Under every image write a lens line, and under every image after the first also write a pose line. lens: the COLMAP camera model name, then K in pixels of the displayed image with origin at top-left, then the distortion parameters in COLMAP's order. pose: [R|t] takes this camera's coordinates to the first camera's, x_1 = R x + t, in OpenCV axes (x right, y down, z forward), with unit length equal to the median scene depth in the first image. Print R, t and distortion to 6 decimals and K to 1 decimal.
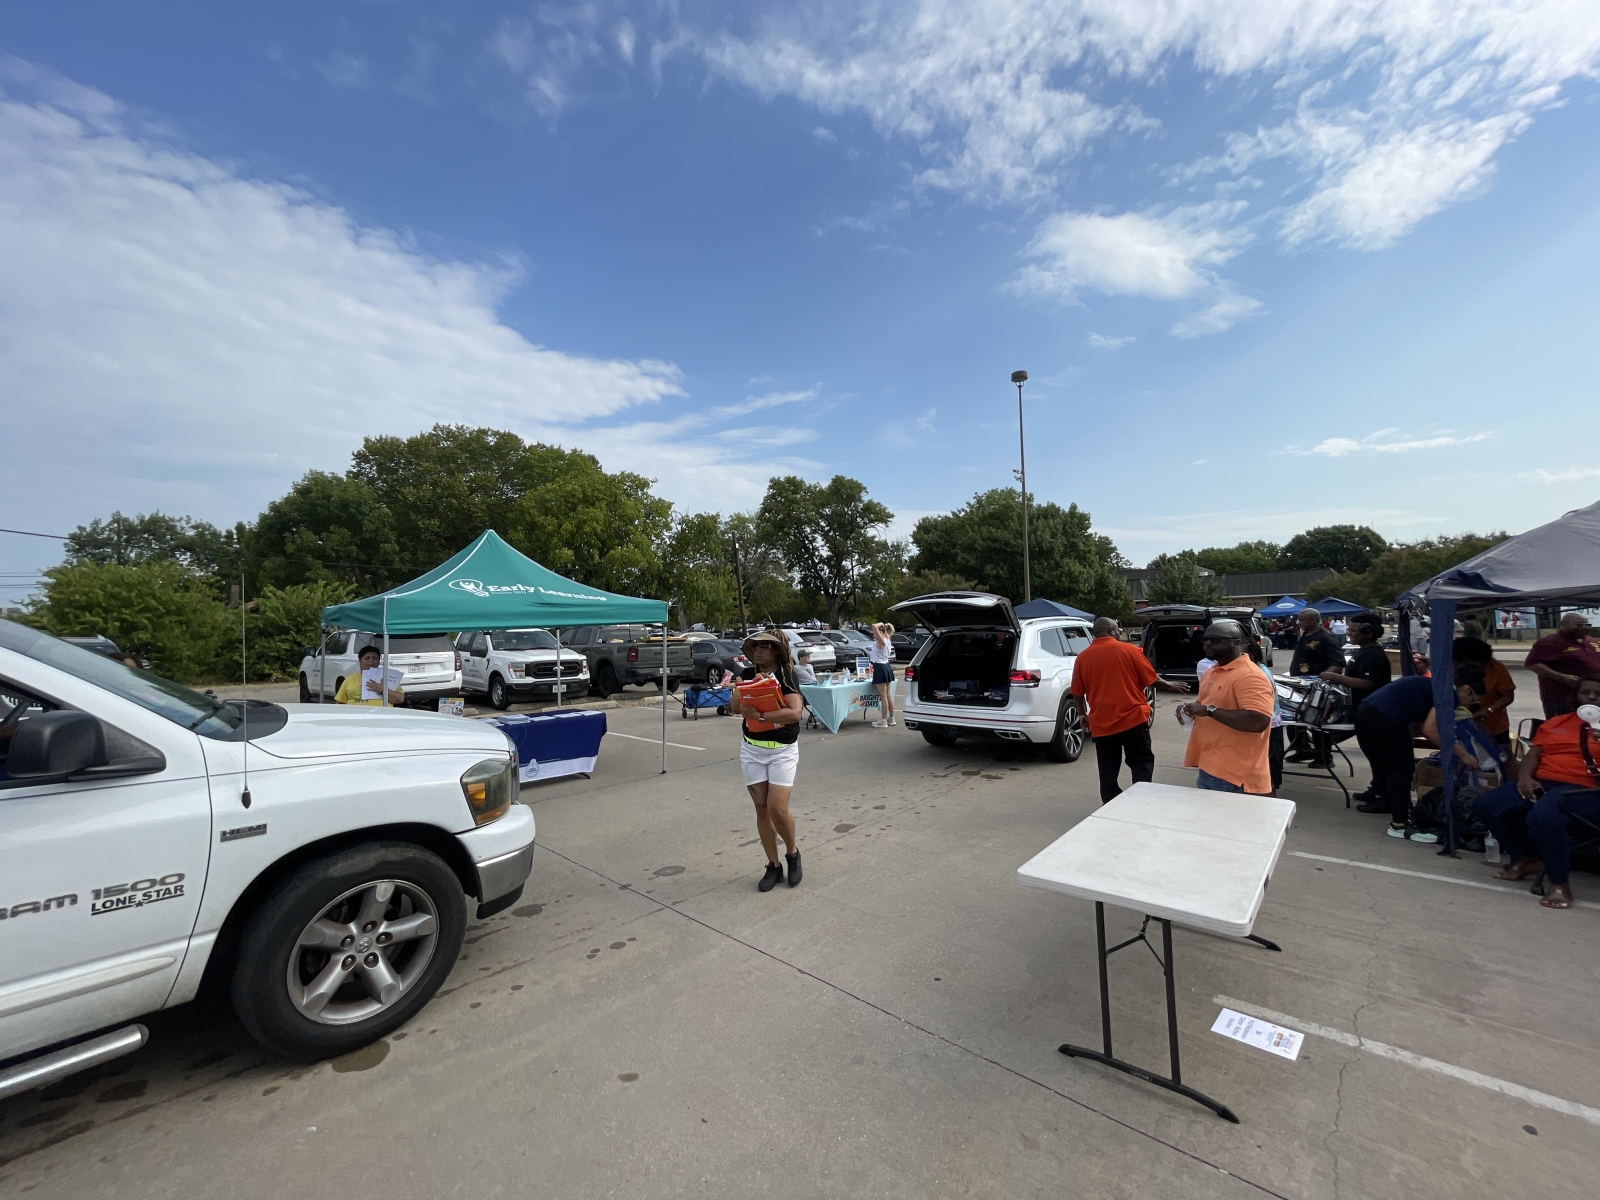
lens RADIAL K [[642.9, 0, 796.9], [0, 642.9, 597.3], [0, 0, 1]] dist [0.001009, -0.000145]
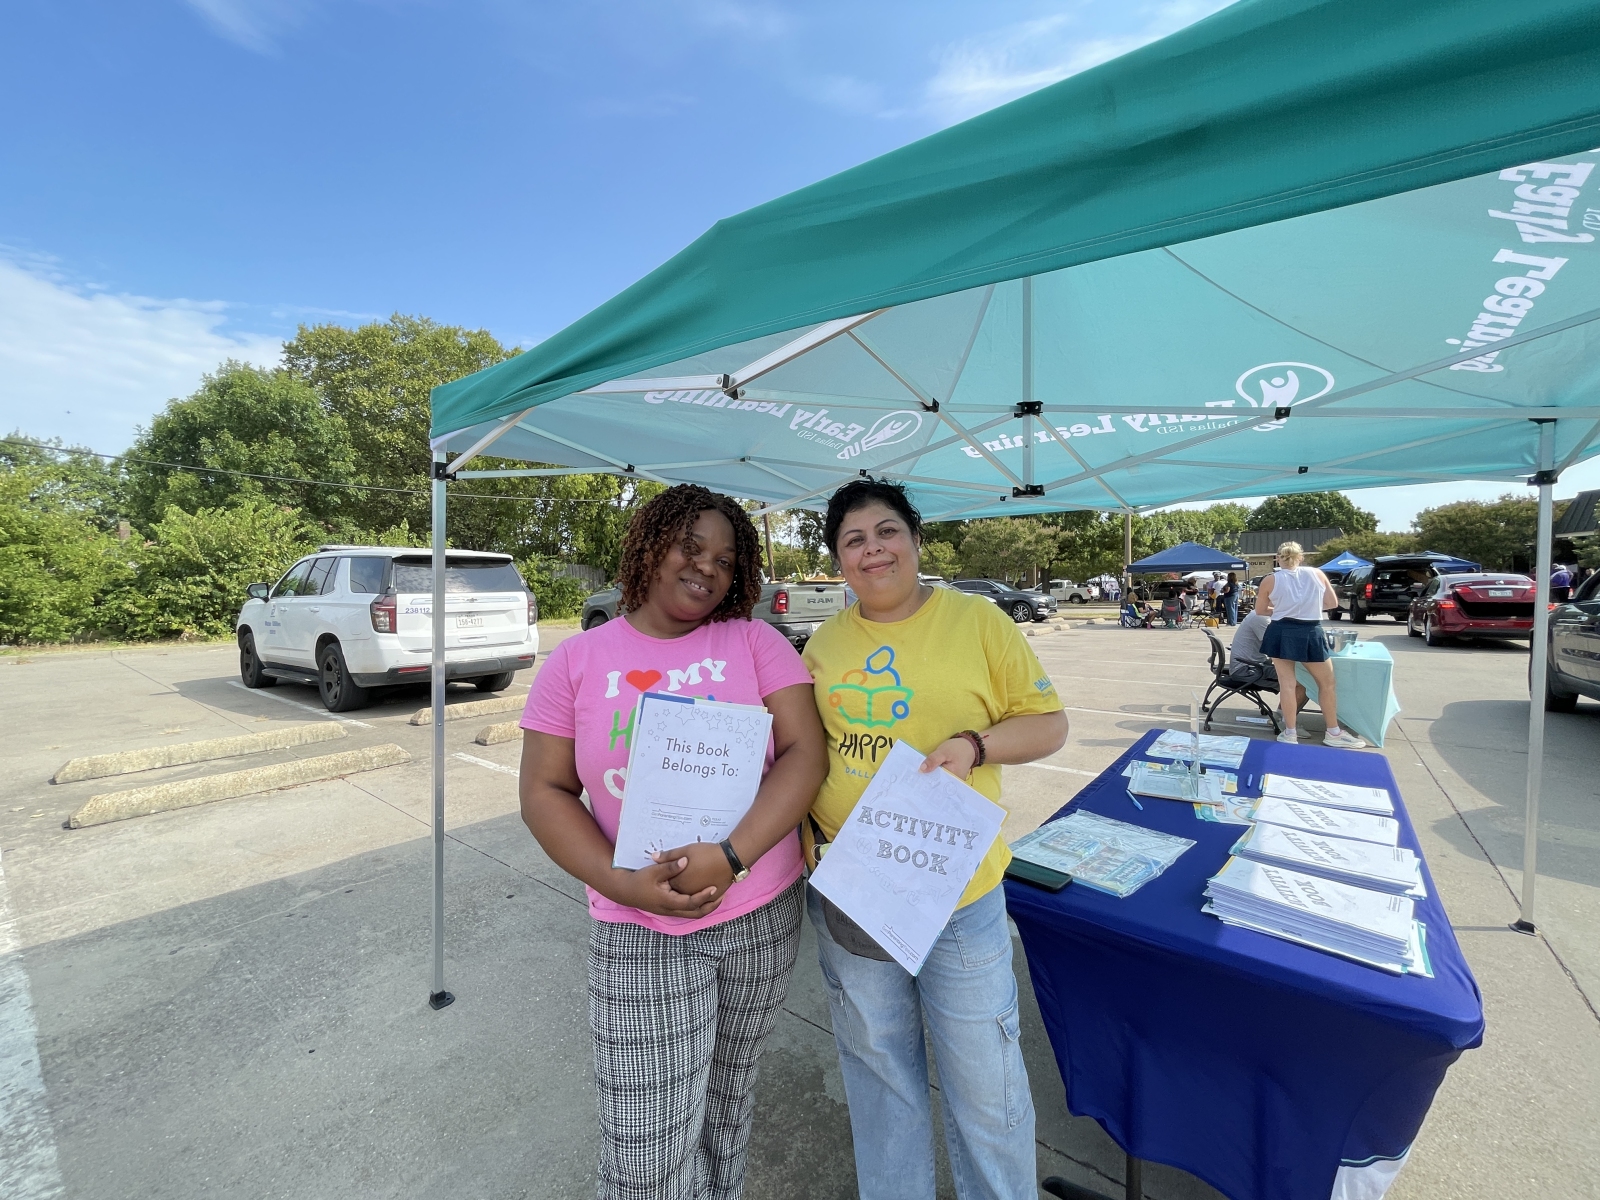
lens RADIAL K [[642.9, 0, 801.8], [0, 642.9, 595.1], [0, 0, 1]] dist [0.001009, -0.000145]
pose [[0.995921, 0.008401, 0.089837, -0.194547], [-0.013862, 0.998082, 0.060338, 0.028183], [-0.089158, -0.061337, 0.994127, 0.229098]]
